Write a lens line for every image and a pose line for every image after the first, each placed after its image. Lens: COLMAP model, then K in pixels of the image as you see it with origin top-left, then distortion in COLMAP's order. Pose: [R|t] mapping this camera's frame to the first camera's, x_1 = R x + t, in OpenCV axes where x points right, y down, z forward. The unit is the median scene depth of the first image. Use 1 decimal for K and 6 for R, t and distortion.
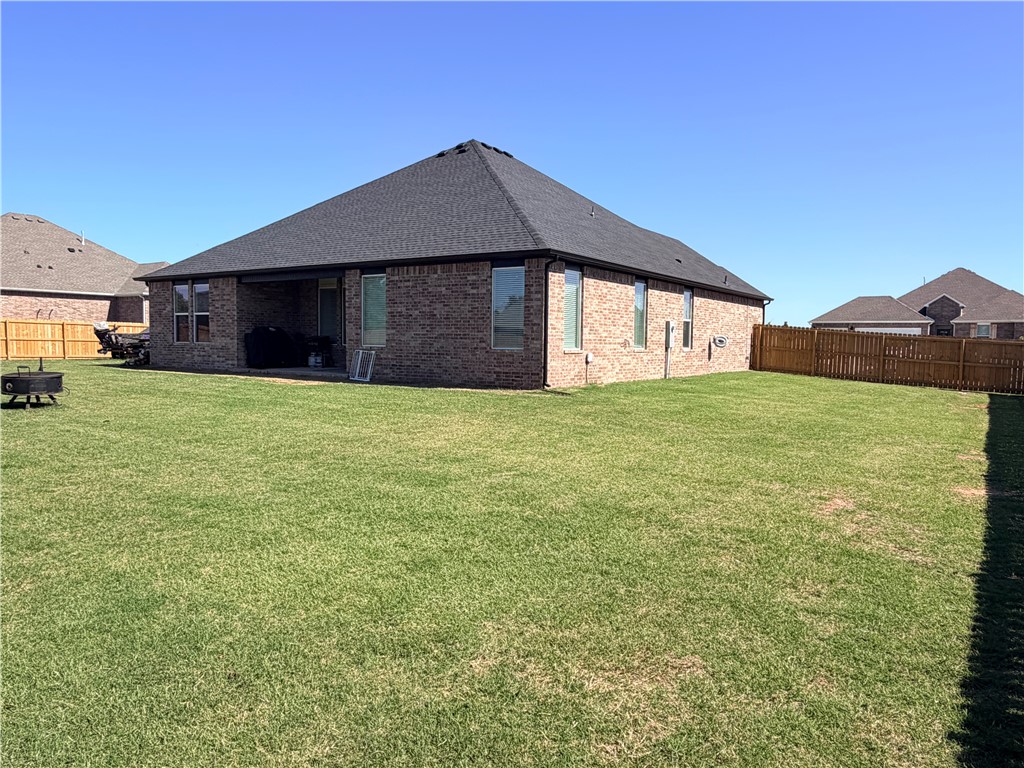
lens RADIAL K [[714.2, 0, 512.0], [0, 714.2, 384.0], [0, 0, 1]] dist [-0.004023, -0.001194]
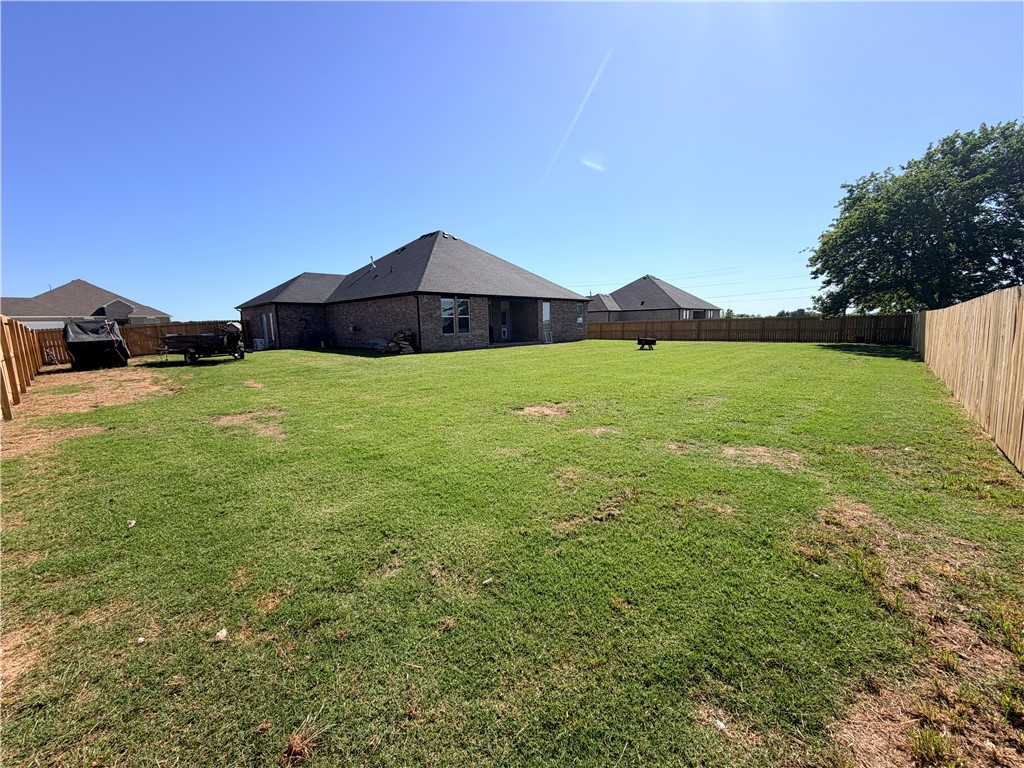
lens RADIAL K [[408.8, 0, 512.0], [0, 408.8, 384.0], [0, 0, 1]] dist [0.000092, -0.000357]
pose [[0.192182, -0.138671, 0.971512, -1.766169], [0.112543, 0.986549, 0.118554, -0.051524], [-0.974885, 0.086553, 0.205204, 0.872949]]
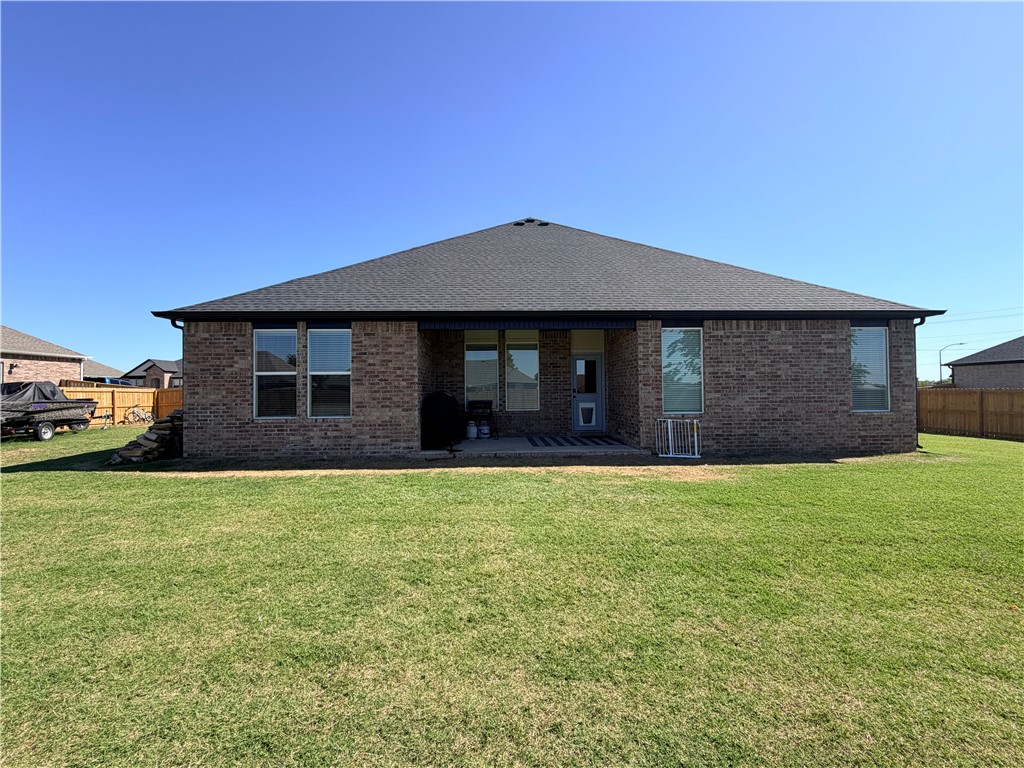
lens RADIAL K [[408.8, 0, 512.0], [0, 408.8, 384.0], [0, 0, 1]] dist [0.000092, -0.000357]
pose [[0.814215, -0.010426, 0.580470, -0.650705], [0.054162, 0.996842, -0.058068, -0.072503], [-0.578031, 0.078719, 0.812209, 0.751534]]
